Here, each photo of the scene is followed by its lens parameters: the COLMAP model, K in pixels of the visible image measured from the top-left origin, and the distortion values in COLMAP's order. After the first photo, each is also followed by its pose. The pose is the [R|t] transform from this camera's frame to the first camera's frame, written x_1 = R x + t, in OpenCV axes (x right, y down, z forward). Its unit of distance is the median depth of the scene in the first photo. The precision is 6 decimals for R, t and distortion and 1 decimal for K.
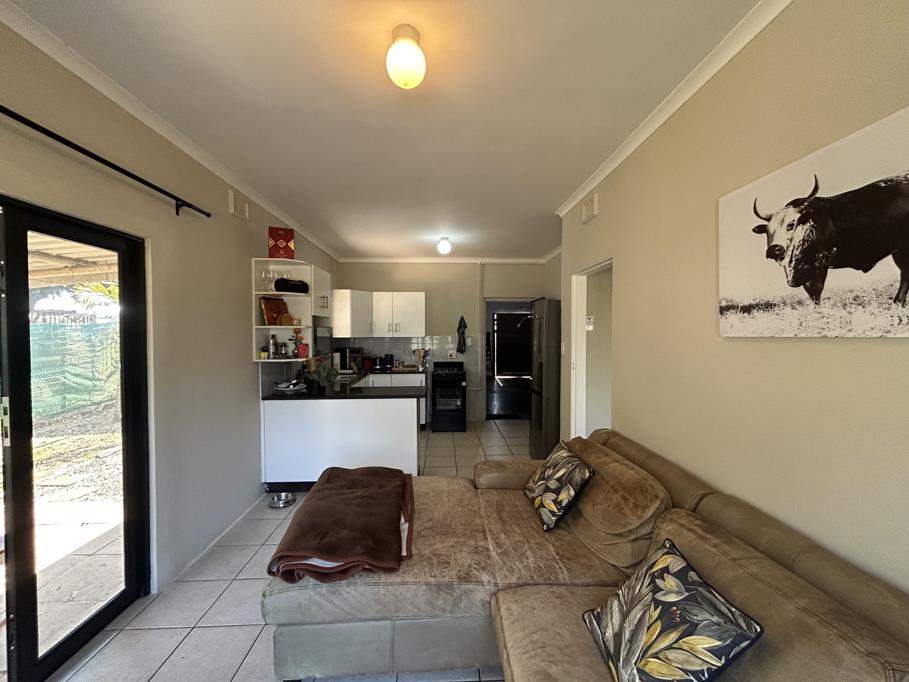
lens RADIAL K [[362.0, 0, 453.6], [0, 362.0, 345.1], [0, 0, 1]] dist [0.001567, 0.000212]
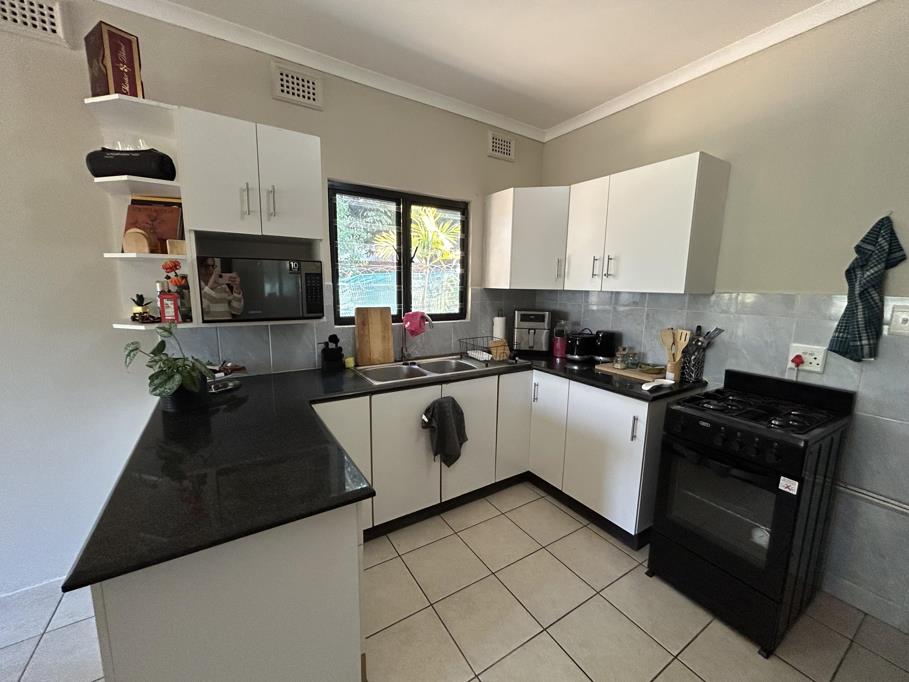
lens RADIAL K [[362.0, 0, 453.7], [0, 362.0, 340.8], [0, 0, 1]] dist [0.001567, 0.000212]
pose [[0.507905, 0.144192, -0.849259, 0.136509], [-0.043681, 0.988934, 0.141783, -0.022568], [0.860305, -0.034916, 0.508583, 0.852238]]
